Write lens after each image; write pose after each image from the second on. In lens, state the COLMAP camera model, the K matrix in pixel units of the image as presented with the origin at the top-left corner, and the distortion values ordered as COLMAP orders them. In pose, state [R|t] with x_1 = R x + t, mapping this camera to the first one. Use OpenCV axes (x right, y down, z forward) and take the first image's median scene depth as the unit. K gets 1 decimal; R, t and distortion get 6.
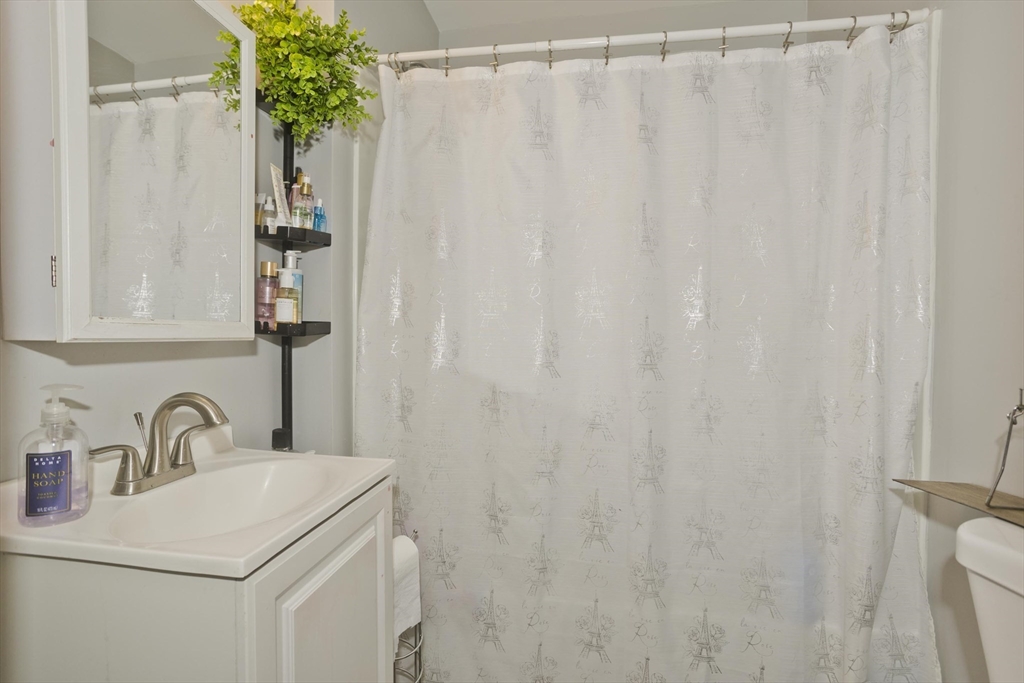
lens RADIAL K [[486.2, 0, 511.0], [0, 486.2, 343.0], [0, 0, 1]] dist [-0.048589, 0.027227]
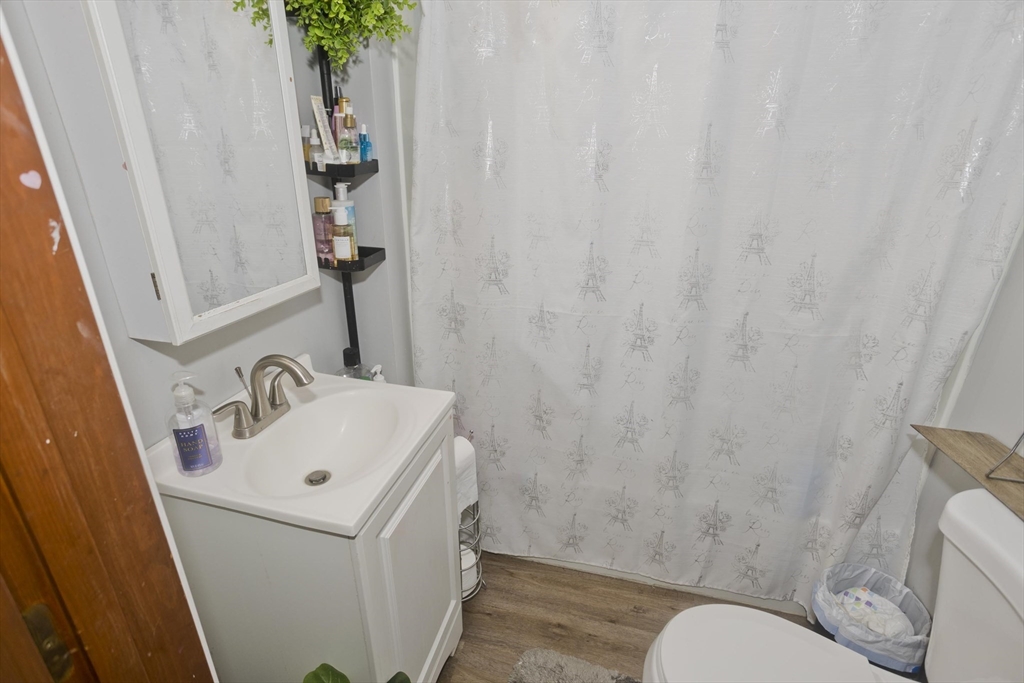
lens RADIAL K [[488.9, 0, 513.2], [0, 488.9, 335.8], [0, 0, 1]] dist [-0.051715, 0.031075]
pose [[0.996525, 0.028900, -0.078120, -0.013056], [-0.000830, 0.941279, 0.337629, -0.238438], [0.083291, -0.336391, 0.938032, -0.020456]]
